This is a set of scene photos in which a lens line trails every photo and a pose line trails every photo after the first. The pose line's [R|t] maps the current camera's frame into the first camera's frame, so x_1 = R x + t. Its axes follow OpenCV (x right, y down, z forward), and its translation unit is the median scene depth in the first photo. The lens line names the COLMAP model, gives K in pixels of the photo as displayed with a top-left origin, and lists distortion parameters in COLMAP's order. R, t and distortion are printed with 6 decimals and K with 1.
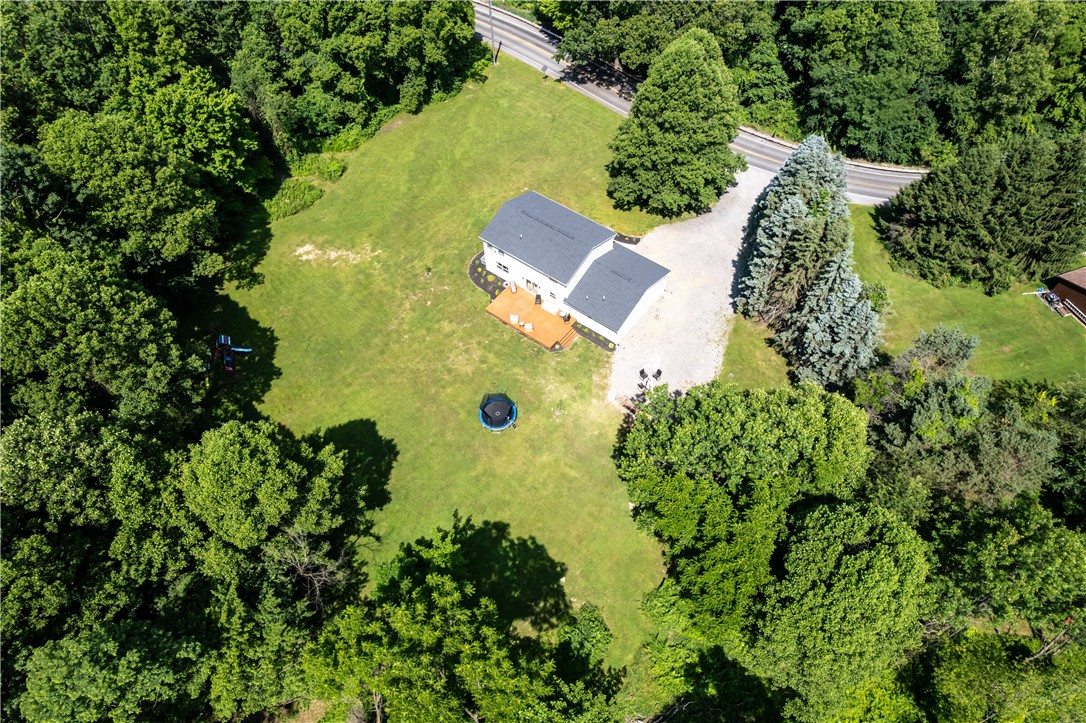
lens RADIAL K [[707.2, 0, 543.0], [0, 707.2, 361.5], [0, 0, 1]] dist [-0.053683, 0.026523]
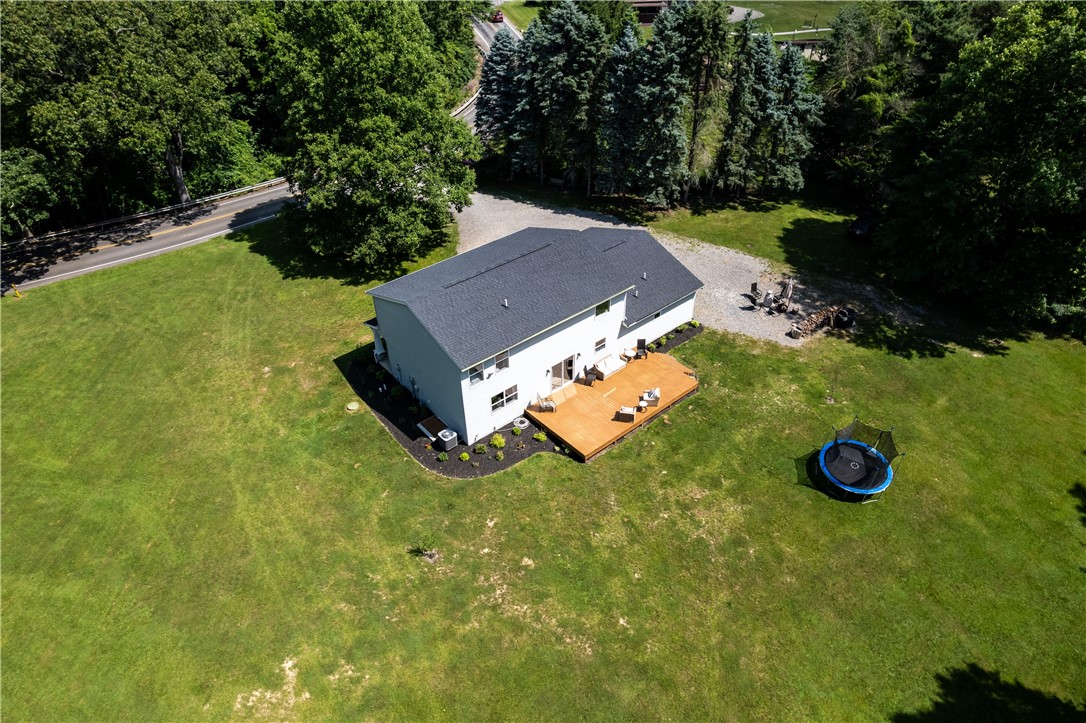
lens RADIAL K [[707.2, 0, 543.0], [0, 707.2, 361.5], [0, 0, 1]] dist [-0.053683, 0.026523]
pose [[0.206485, -0.582392, 0.786246, -0.418592], [0.794420, 0.568887, 0.212757, -0.231772], [-0.571193, 0.580678, 0.580130, 0.705999]]
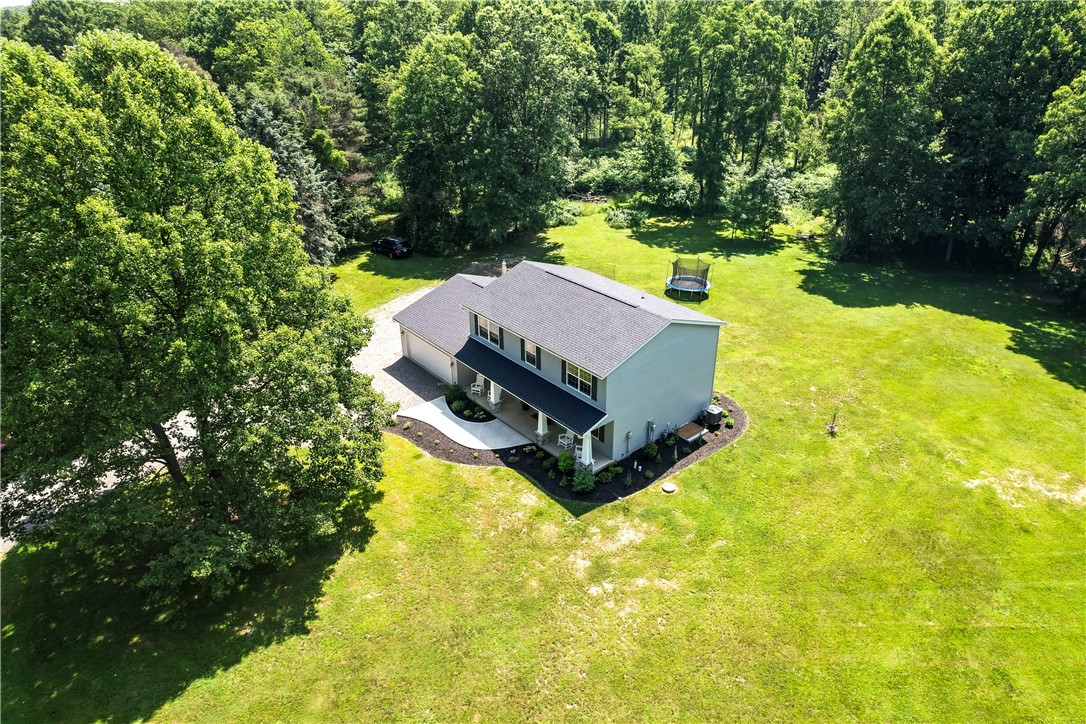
lens RADIAL K [[685.2, 0, 572.5], [0, 685.2, 362.3], [0, 0, 1]] dist [-0.019160, 0.001209]
pose [[-0.982212, -0.072928, 0.173036, -0.069138], [0.159530, 0.161977, 0.973814, -0.653910], [-0.099046, 0.984096, -0.147462, 1.097753]]
